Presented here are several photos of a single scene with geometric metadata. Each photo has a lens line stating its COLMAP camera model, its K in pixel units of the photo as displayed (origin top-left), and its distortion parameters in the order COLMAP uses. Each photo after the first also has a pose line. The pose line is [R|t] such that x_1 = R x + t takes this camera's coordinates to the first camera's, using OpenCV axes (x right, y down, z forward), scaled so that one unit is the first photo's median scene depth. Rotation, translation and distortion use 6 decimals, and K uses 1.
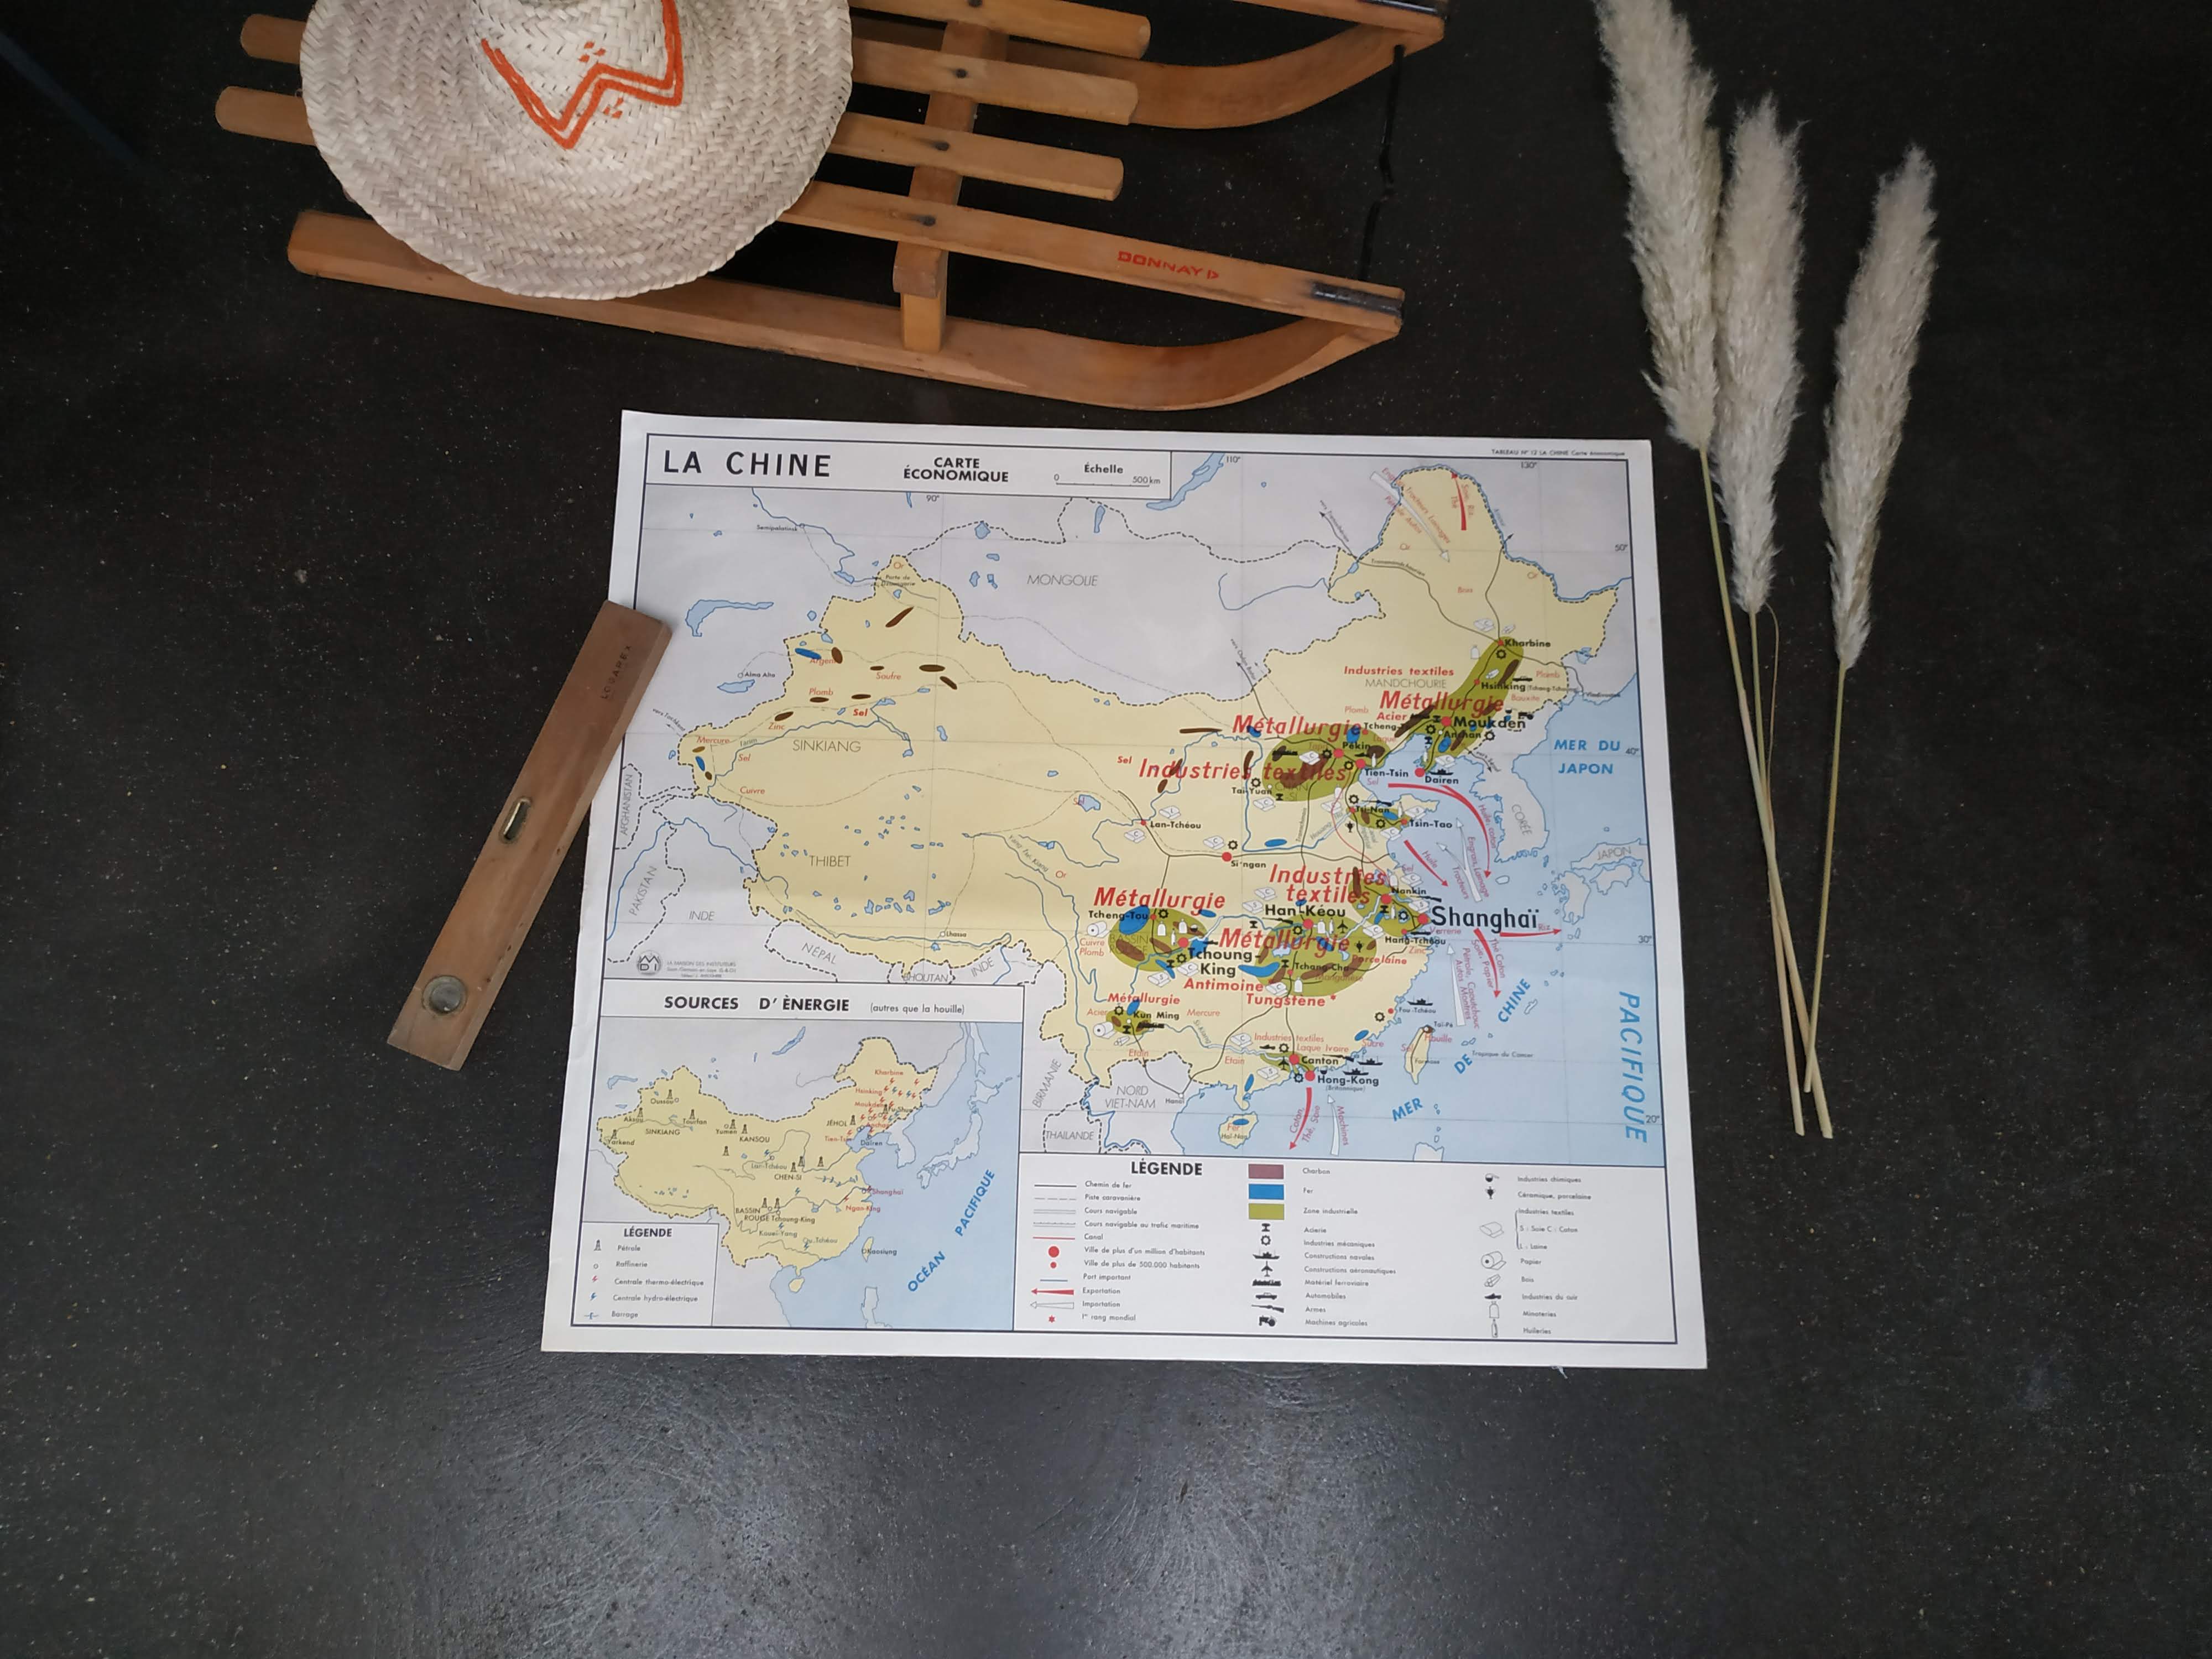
lens RADIAL K [[1649.6, 0, 1085.9], [0, 1649.6, 838.7], [0, 0, 1]] dist [0.090463, -0.171002]
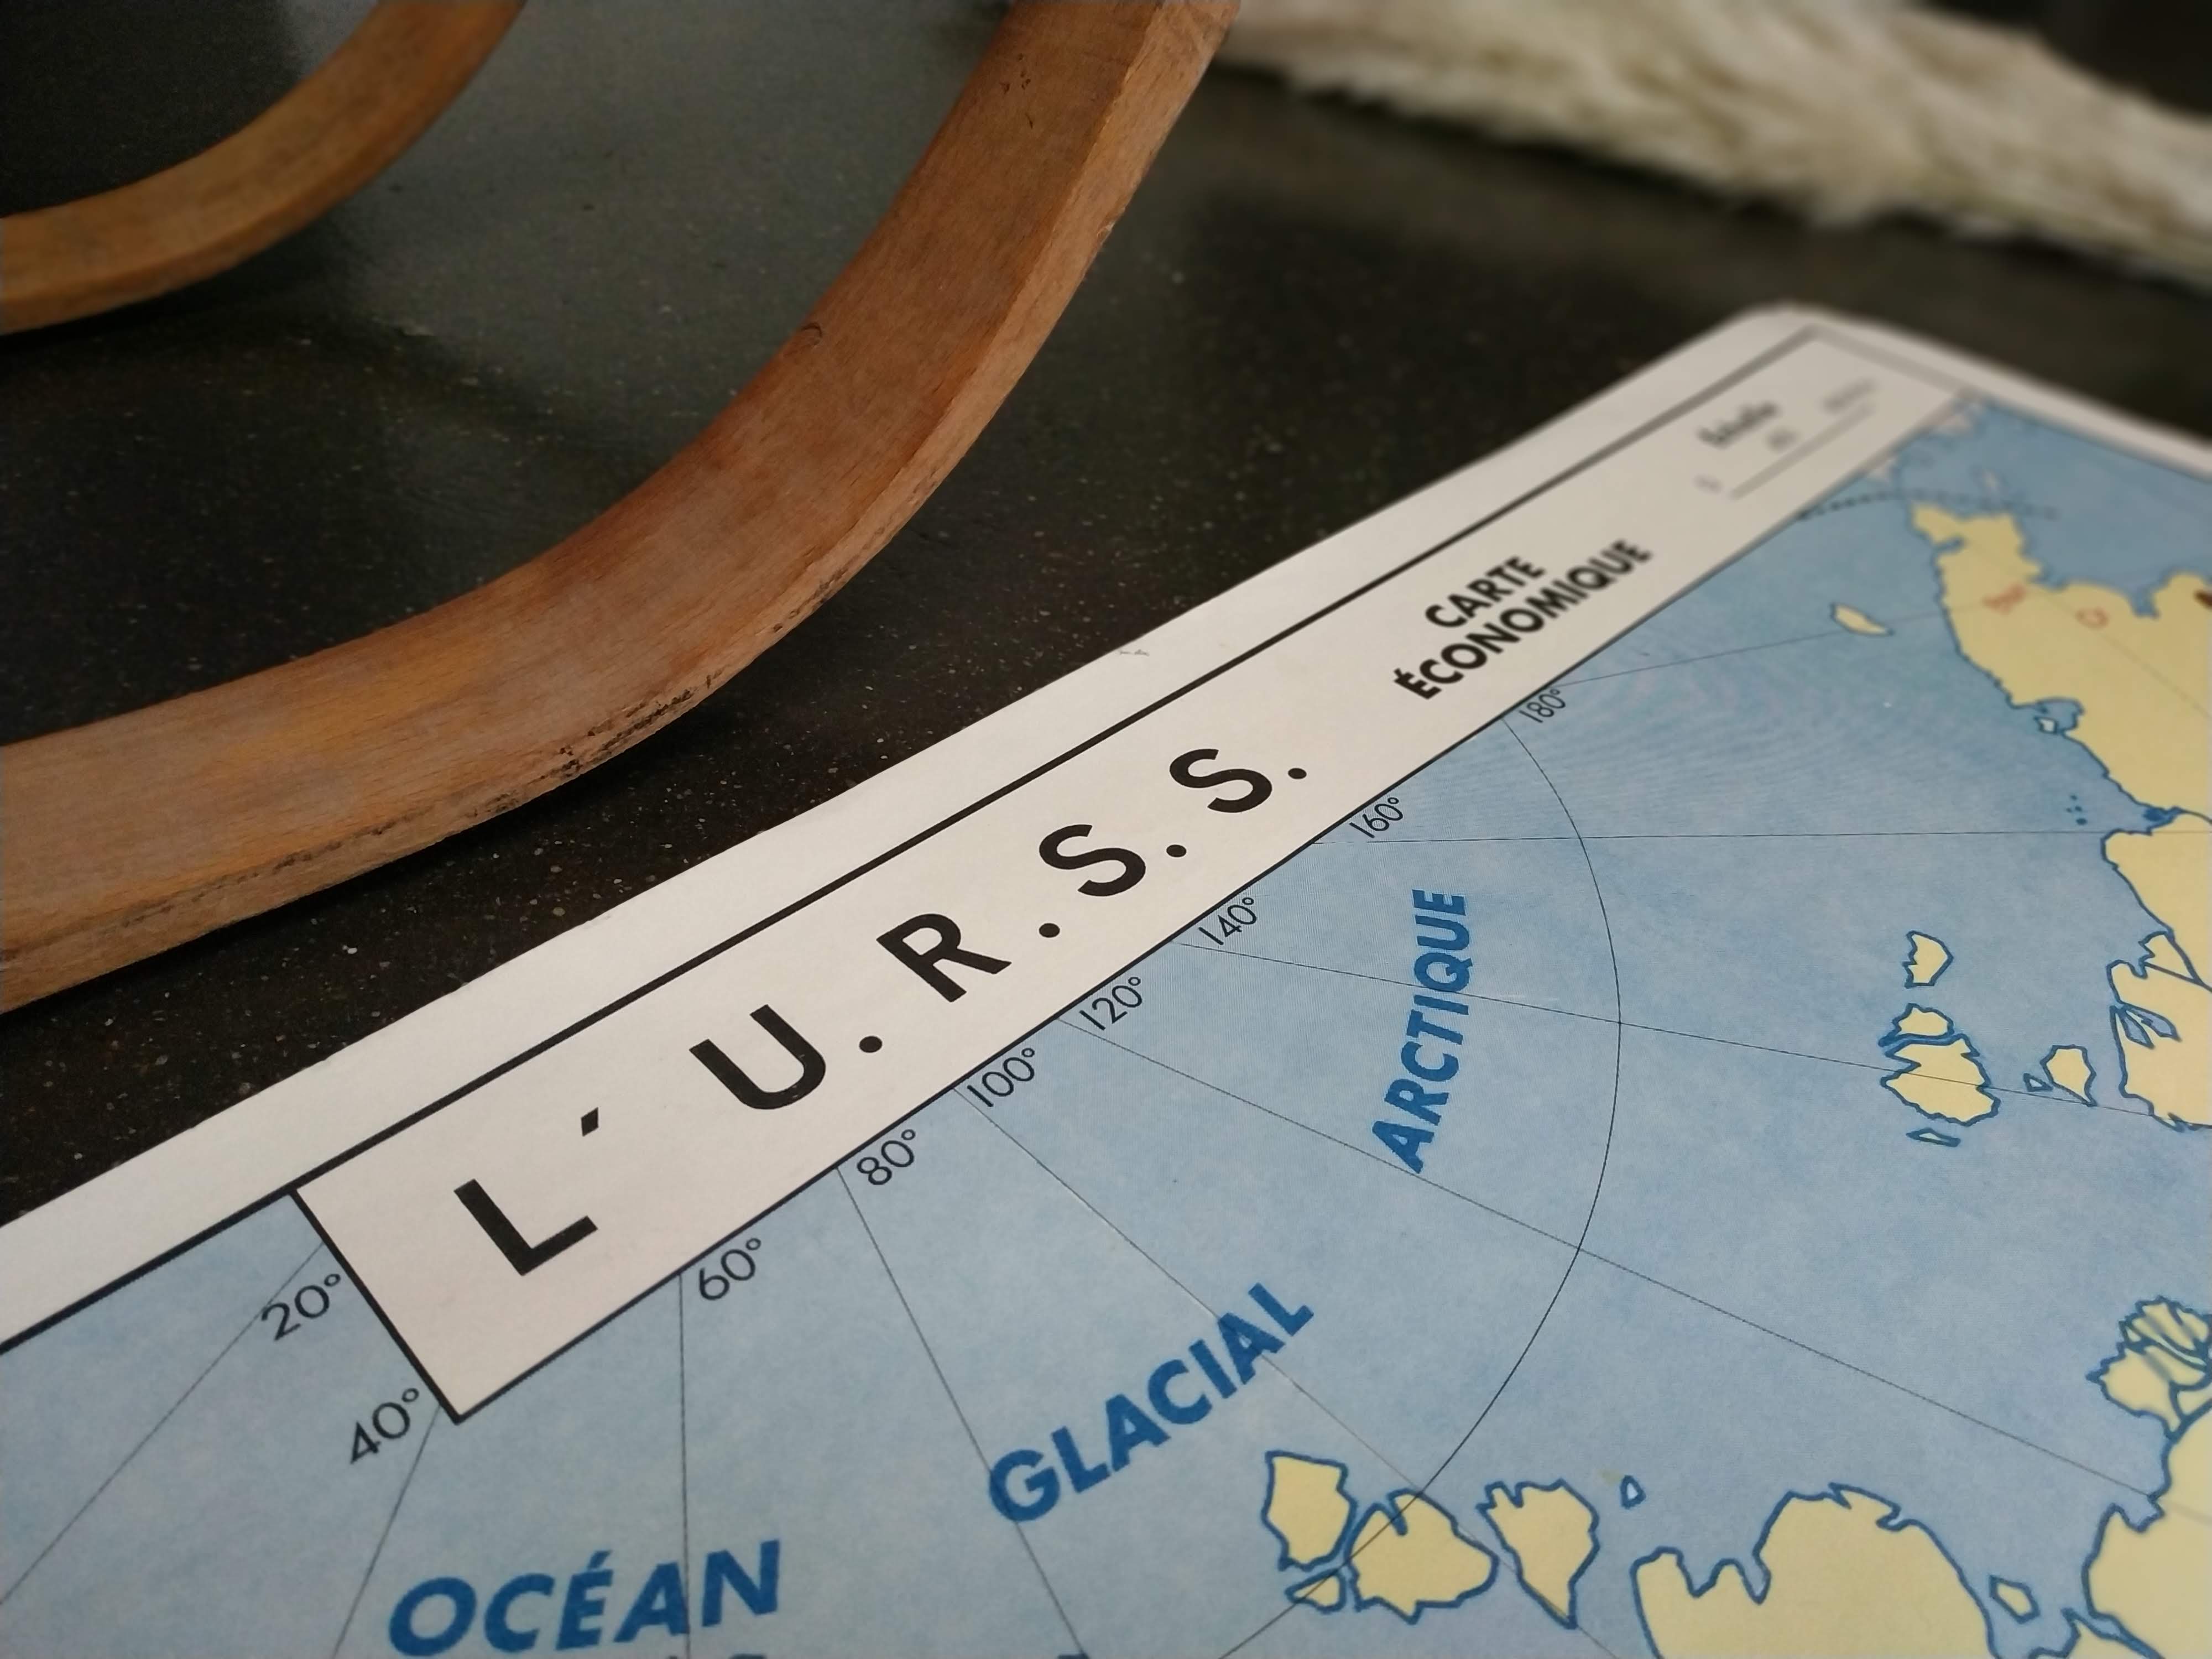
lens RADIAL K [[1628.9, 0, 1094.6], [0, 1628.9, 829.9], [0, 0, 1]] dist [-0.004132, -0.026557]
pose [[0.697930, -0.453200, 0.554530, -0.042292], [0.694327, 0.617950, -0.368847, -0.142655], [-0.175510, 0.642455, 0.745955, 0.890373]]
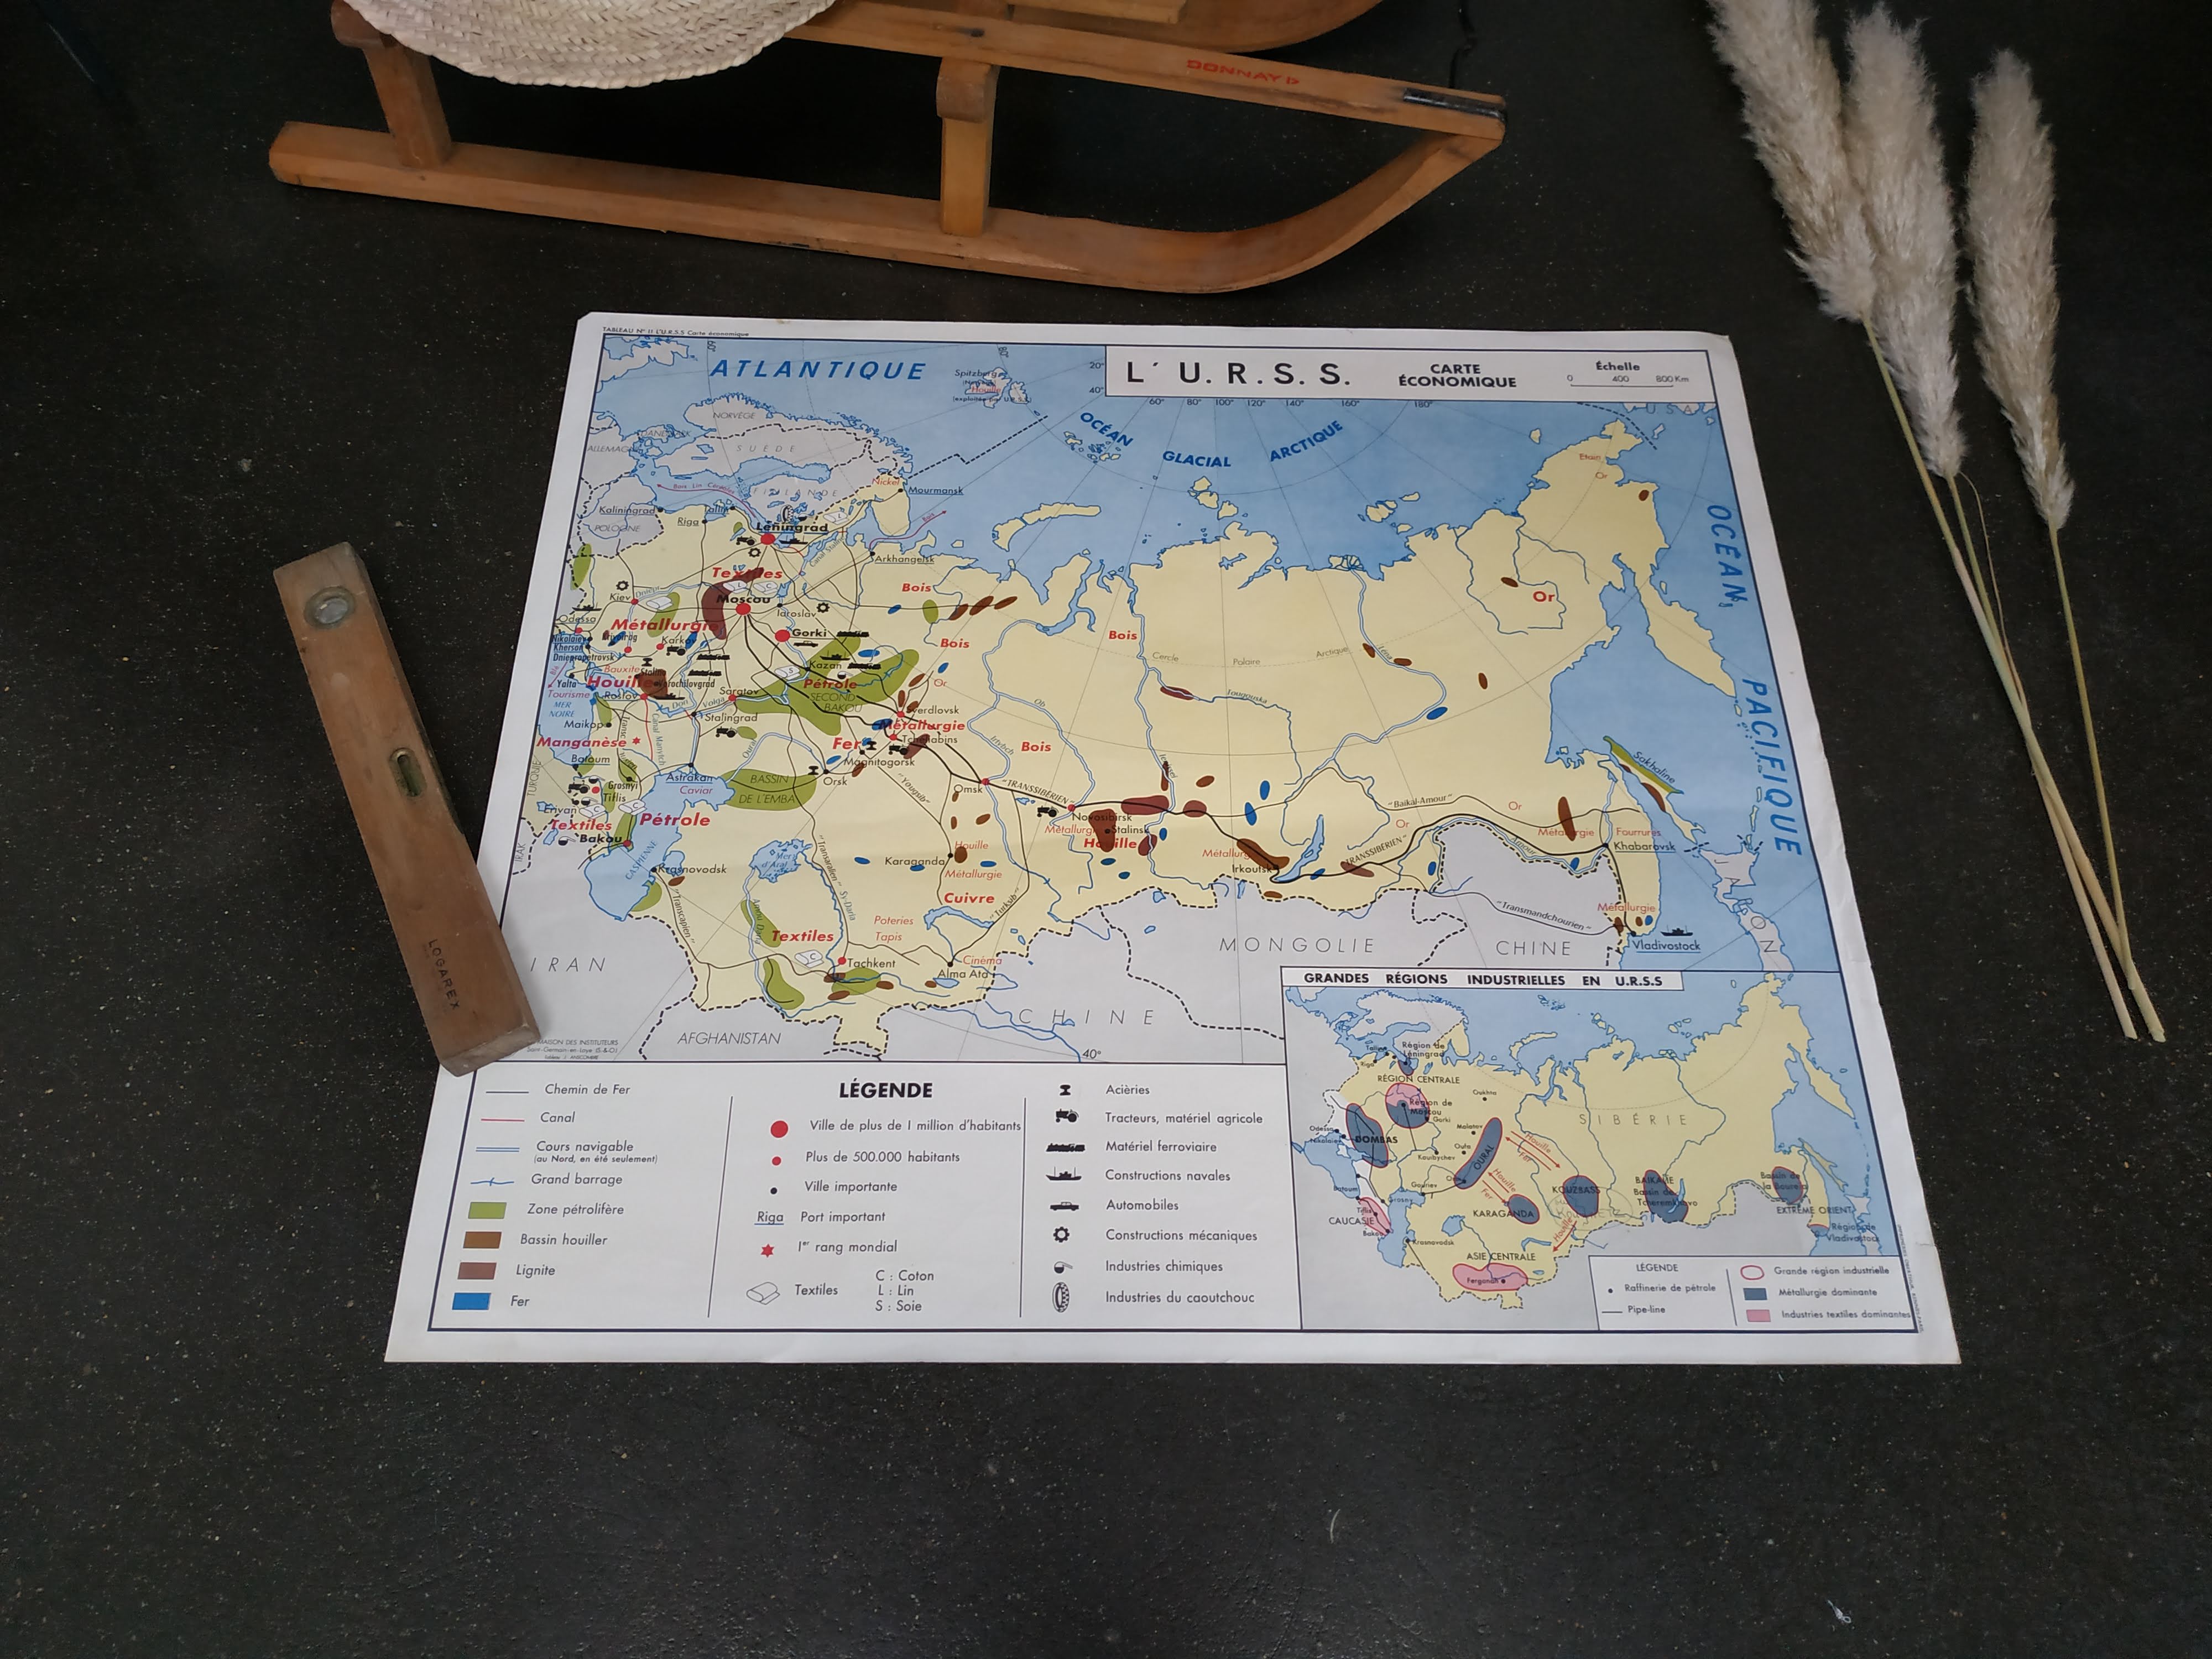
lens RADIAL K [[1664.6, 0, 1091.8], [0, 1664.6, 823.8], [0, 0, 1]] dist [0.043485, -0.065681]
pose [[0.999799, -0.017371, 0.010027, -0.045281], [0.019319, 0.968394, -0.248675, 0.255605], [-0.005390, 0.248819, 0.968535, 0.209982]]
